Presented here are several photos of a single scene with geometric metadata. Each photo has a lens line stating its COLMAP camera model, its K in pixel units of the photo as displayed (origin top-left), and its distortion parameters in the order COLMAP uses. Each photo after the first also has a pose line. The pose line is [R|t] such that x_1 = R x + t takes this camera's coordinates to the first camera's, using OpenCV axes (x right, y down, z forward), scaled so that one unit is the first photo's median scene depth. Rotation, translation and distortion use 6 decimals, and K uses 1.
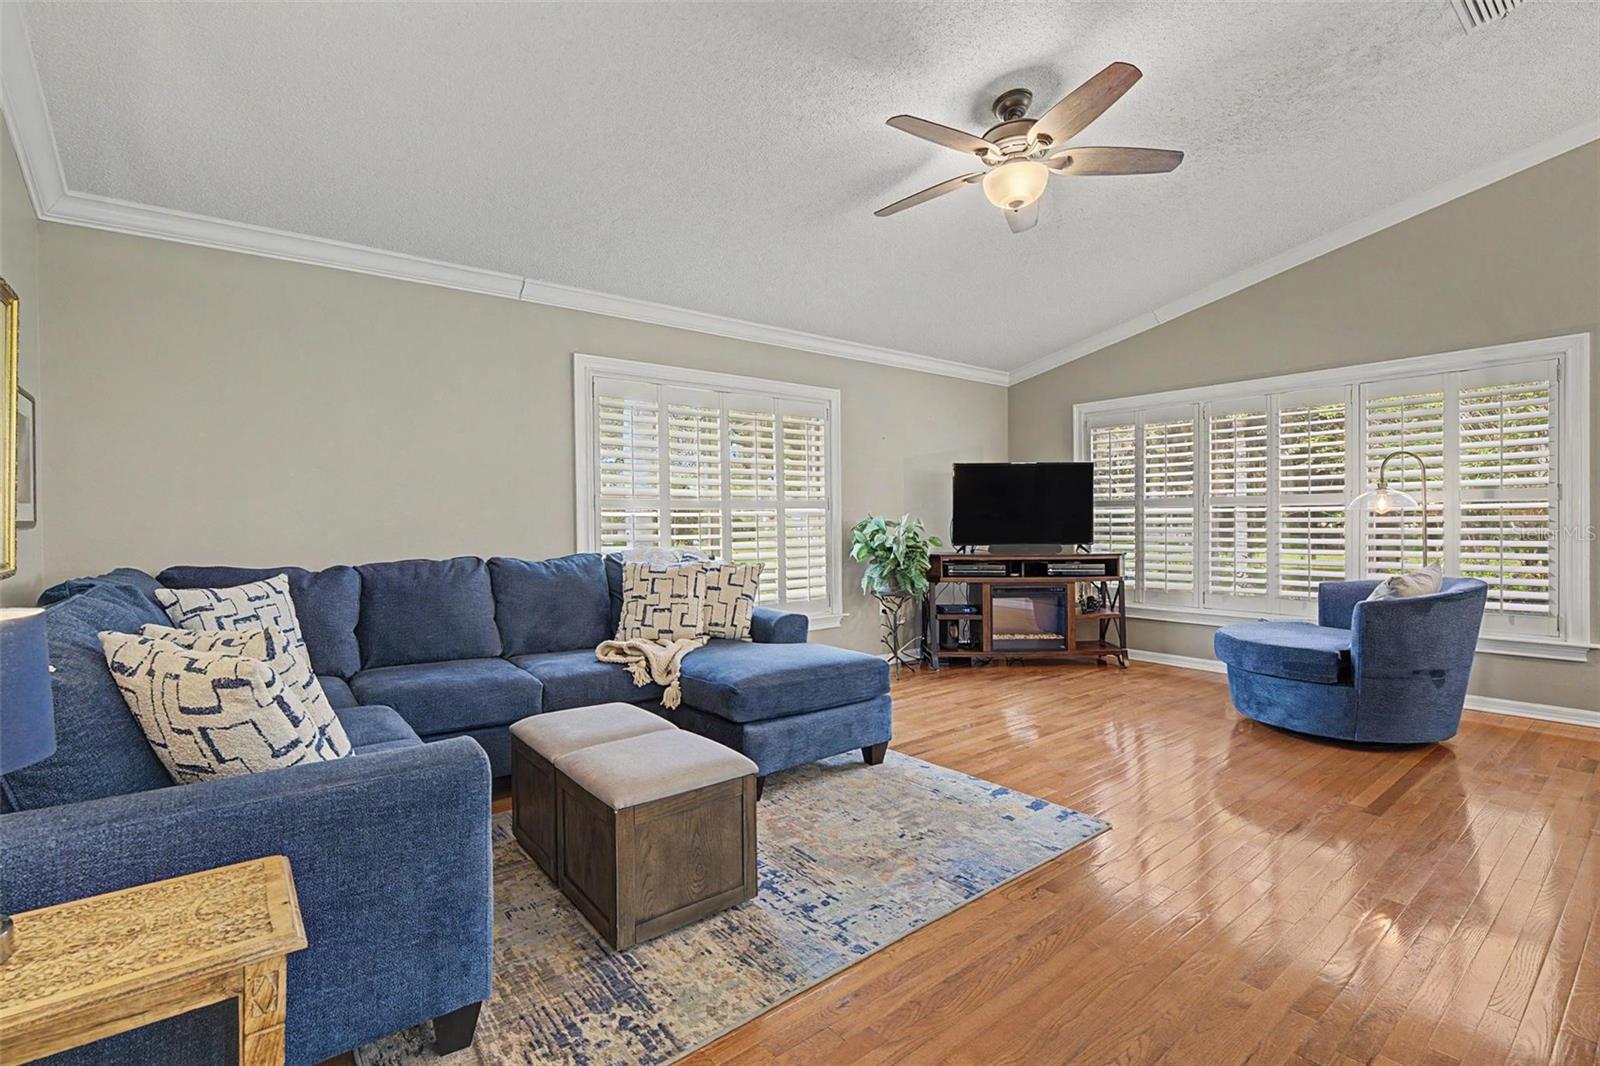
lens RADIAL K [[733.6, 0, 795.8], [0, 733.6, 526.3], [0, 0, 1]] dist [0.001844, 0.000164]
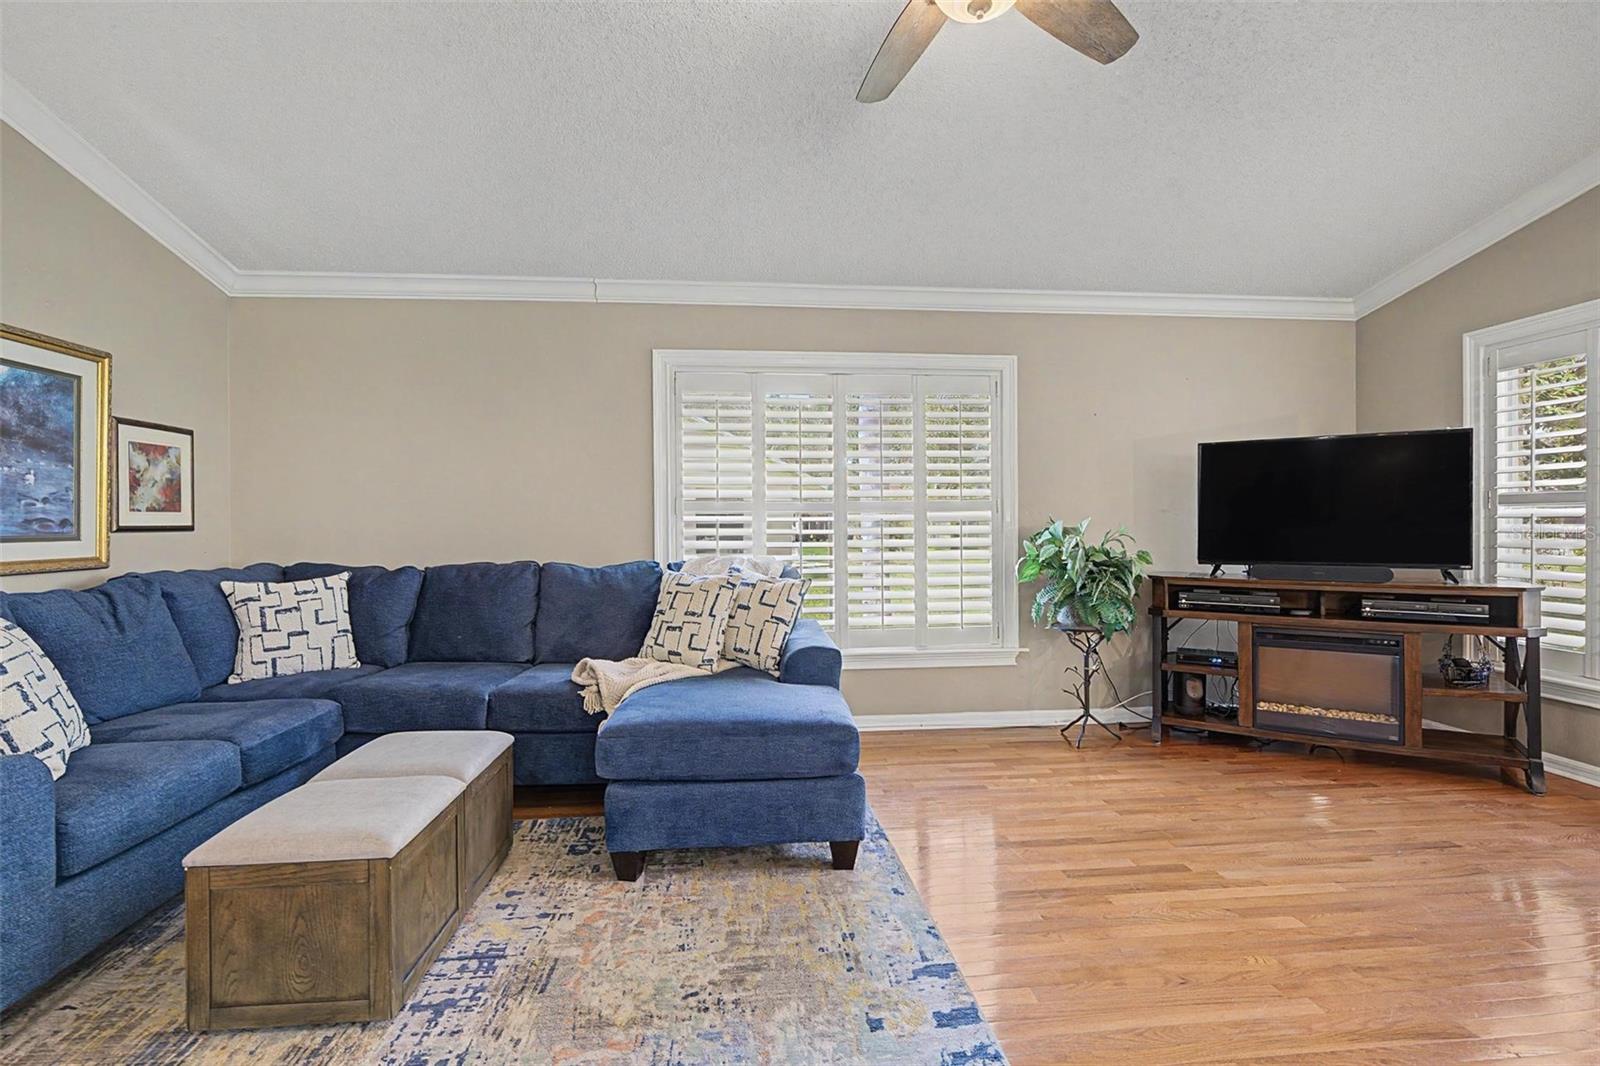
lens RADIAL K [[732.9, 0, 800.0], [0, 732.9, 533.0], [0, 0, 1]] dist [-0.001608, -0.000206]
pose [[0.839877, 0.008769, -0.542705, 0.402056], [-0.006740, 0.999961, 0.005727, -0.005816], [0.542734, -0.001152, 0.839904, 0.331889]]
